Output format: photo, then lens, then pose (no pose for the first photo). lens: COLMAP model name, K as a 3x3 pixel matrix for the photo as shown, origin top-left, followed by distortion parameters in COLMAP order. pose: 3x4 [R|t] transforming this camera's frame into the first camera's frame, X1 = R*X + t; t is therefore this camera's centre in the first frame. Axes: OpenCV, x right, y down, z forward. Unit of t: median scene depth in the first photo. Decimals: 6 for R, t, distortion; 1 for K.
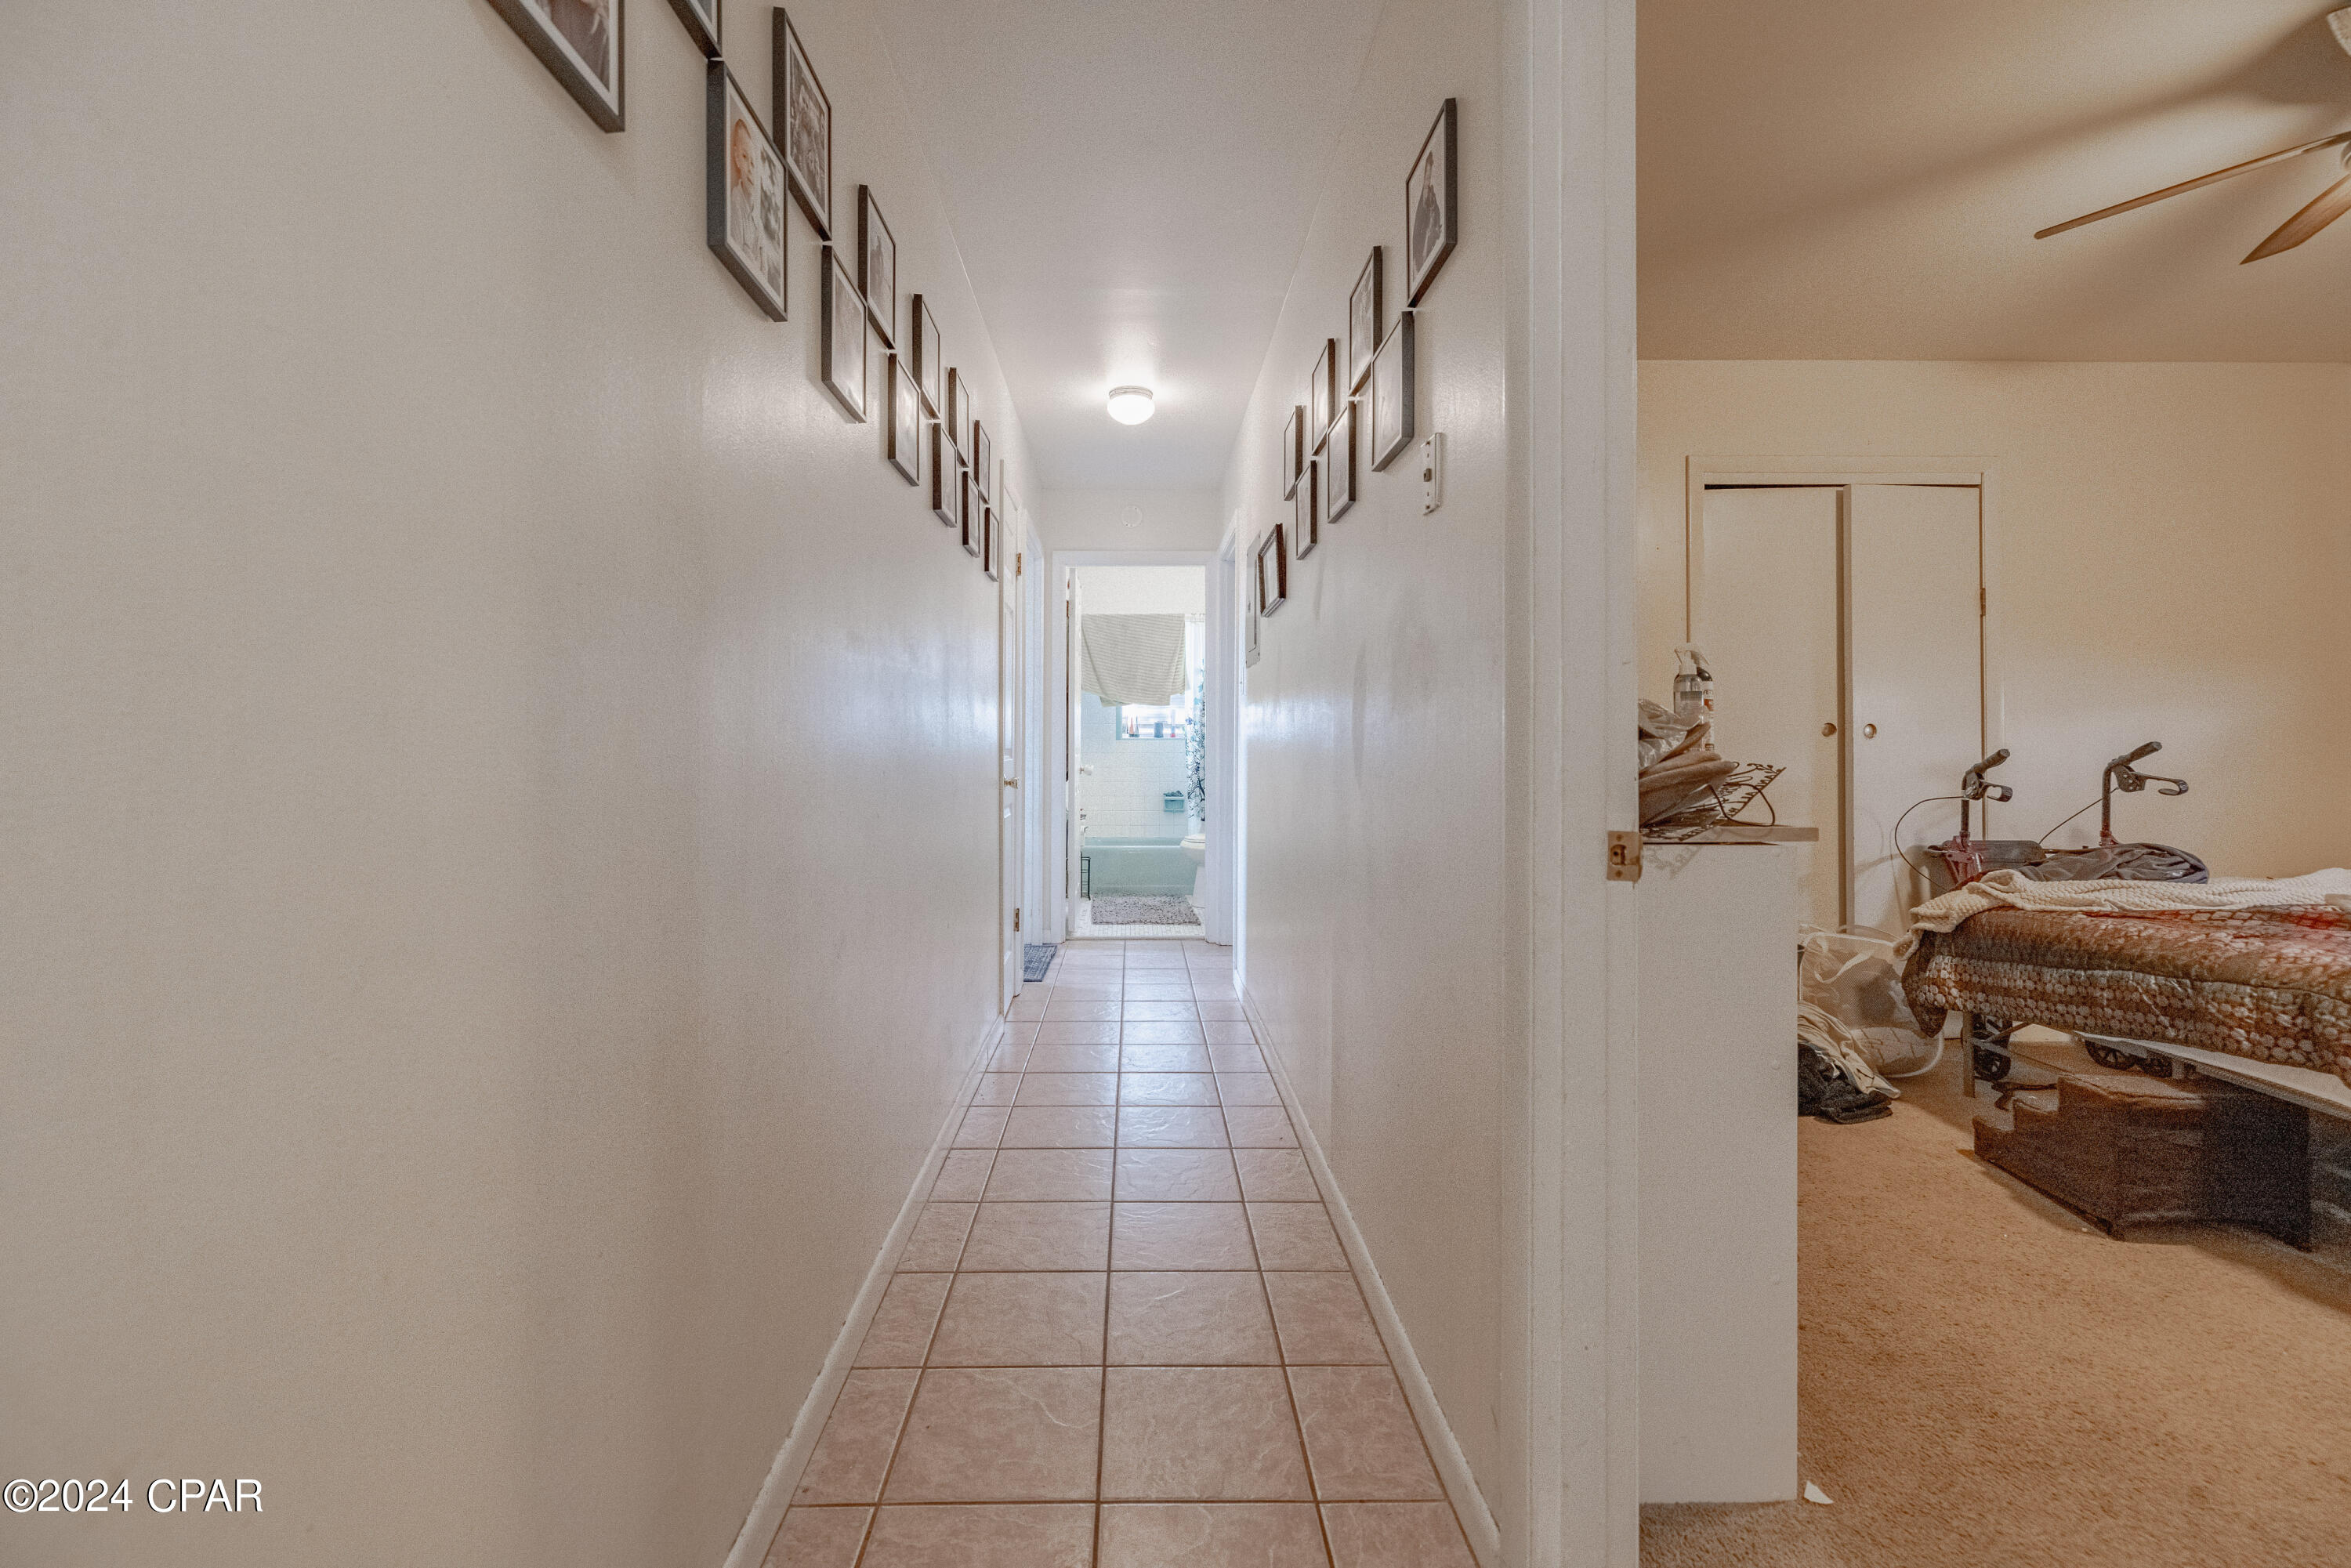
lens RADIAL K [[988.0, 0, 1145.1], [0, 988.0, 721.2], [0, 0, 1]] dist [0.000115, -0.000252]
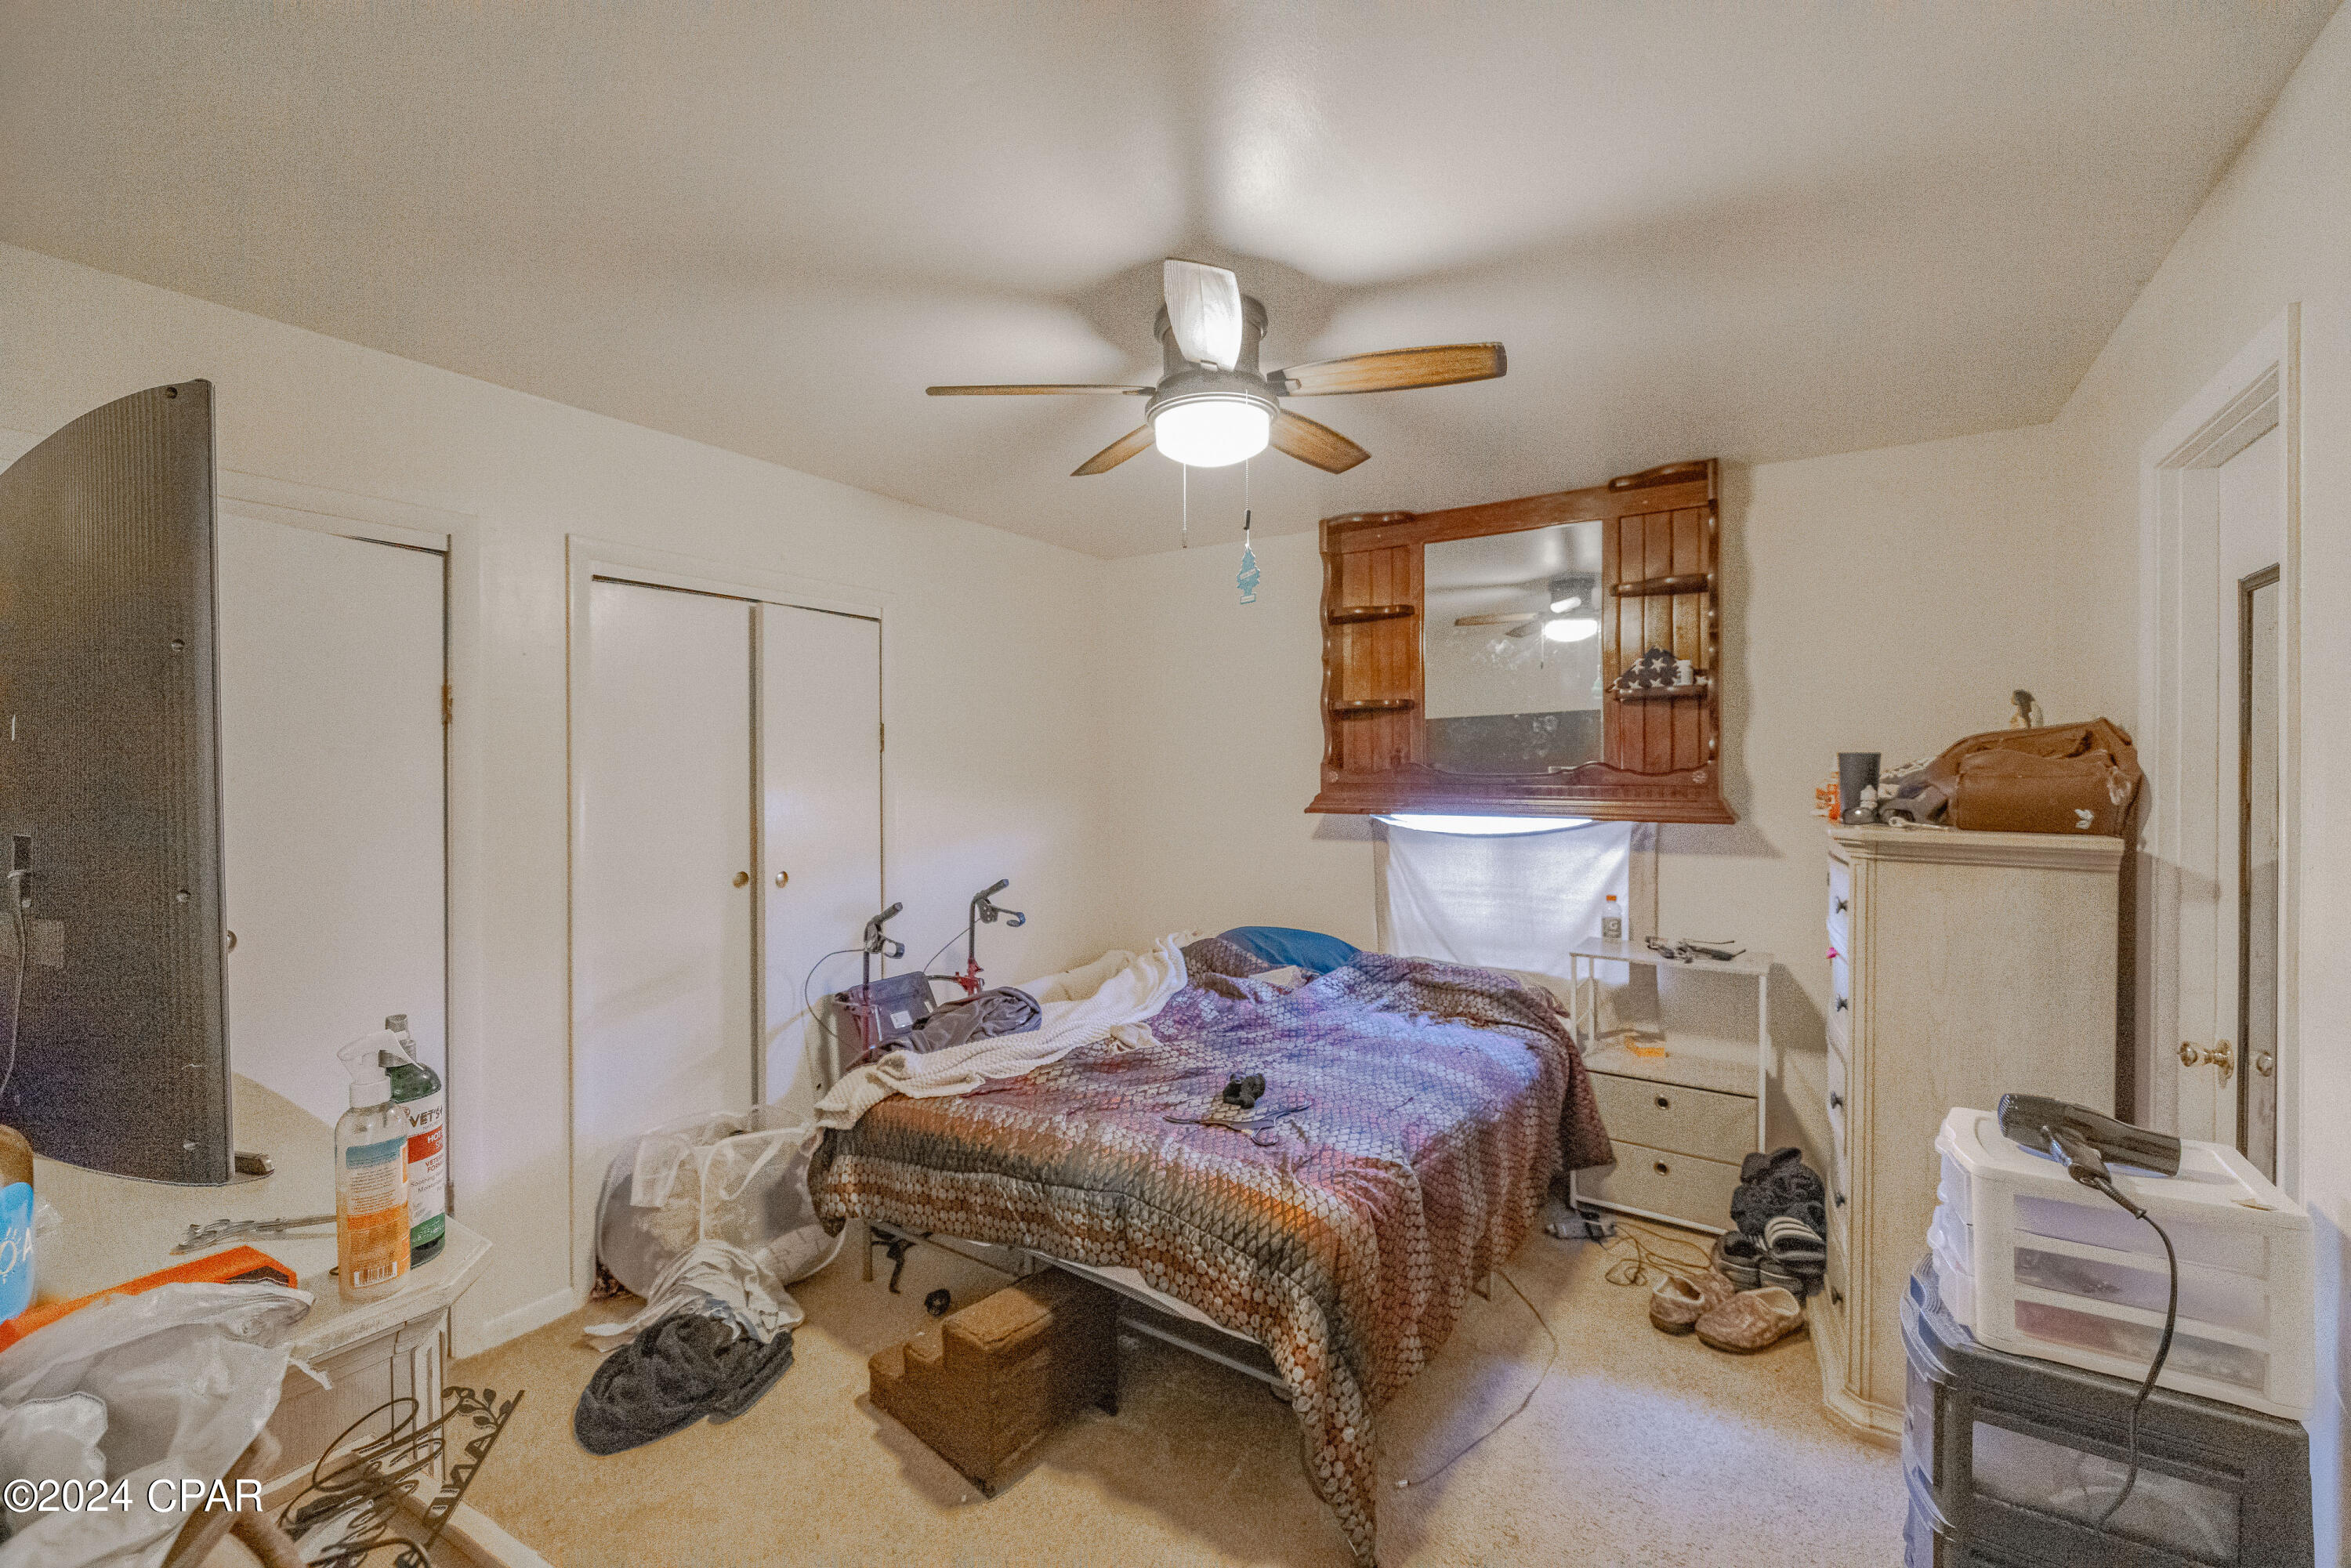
lens RADIAL K [[988.0, 0, 1173.9], [0, 988.0, 775.2], [0, 0, 1]] dist [0.000115, -0.000252]
pose [[0.552456, -0.010427, 0.833477, 0.222882], [-0.007187, 0.999825, 0.017272, -0.128151], [-0.833511, -0.015532, 0.552285, 0.252753]]
